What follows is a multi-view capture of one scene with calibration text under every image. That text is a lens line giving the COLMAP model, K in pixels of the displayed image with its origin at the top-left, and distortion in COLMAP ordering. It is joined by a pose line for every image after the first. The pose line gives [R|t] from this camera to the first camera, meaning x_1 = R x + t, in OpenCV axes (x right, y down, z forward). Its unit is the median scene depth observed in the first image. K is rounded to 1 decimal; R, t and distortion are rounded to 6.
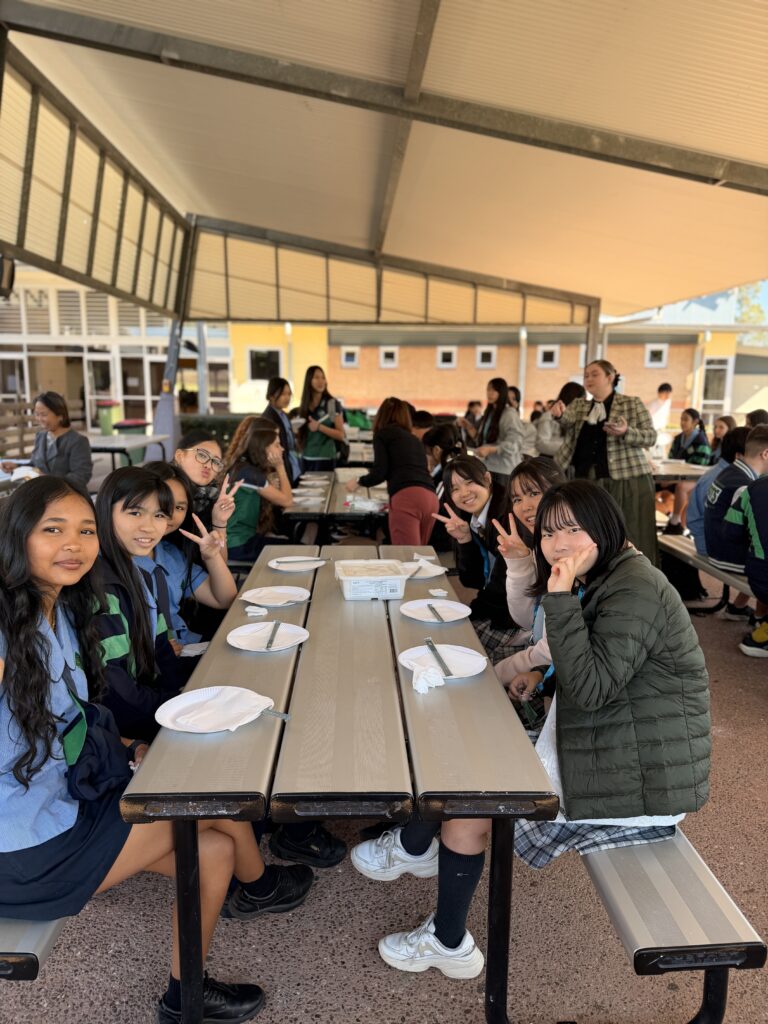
lens RADIAL K [[708.3, 0, 386.9], [0, 708.3, 517.0], [0, 0, 1]] dist [0.003589, -0.015219]
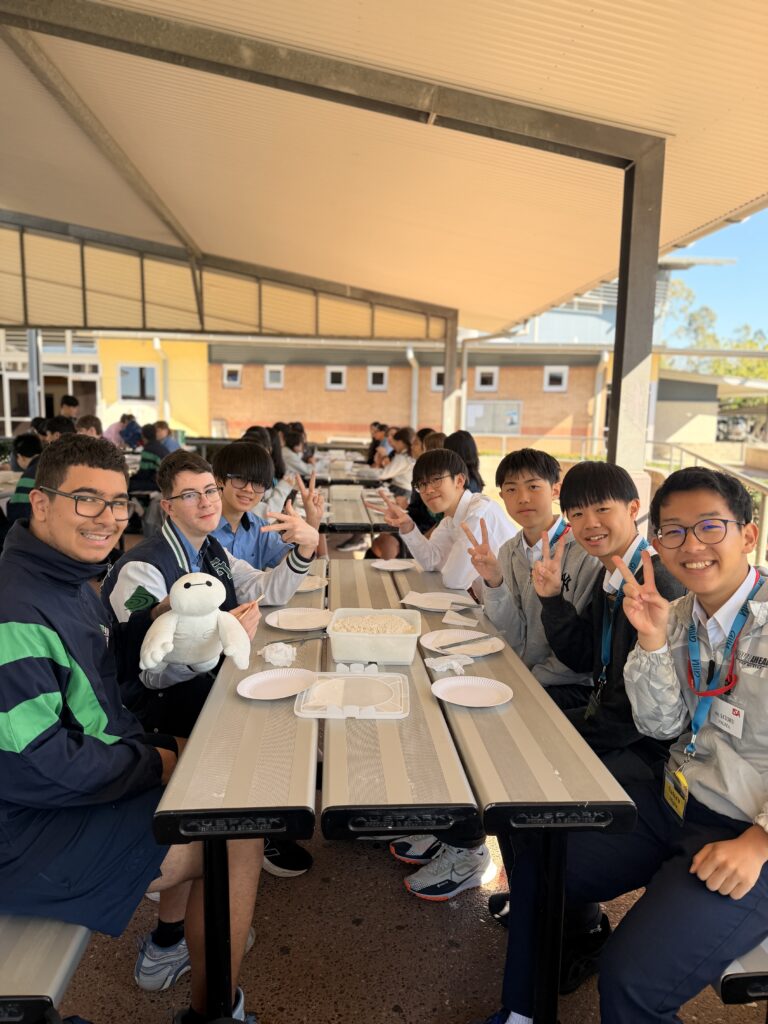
lens RADIAL K [[708.3, 0, 383.0], [0, 708.3, 514.5], [0, 0, 1]] dist [0.003589, -0.015219]
pose [[0.999442, 0.007926, 0.032445, 0.180743], [-0.006727, 0.999296, -0.036911, -0.023776], [-0.032714, 0.036672, 0.998792, 0.140027]]
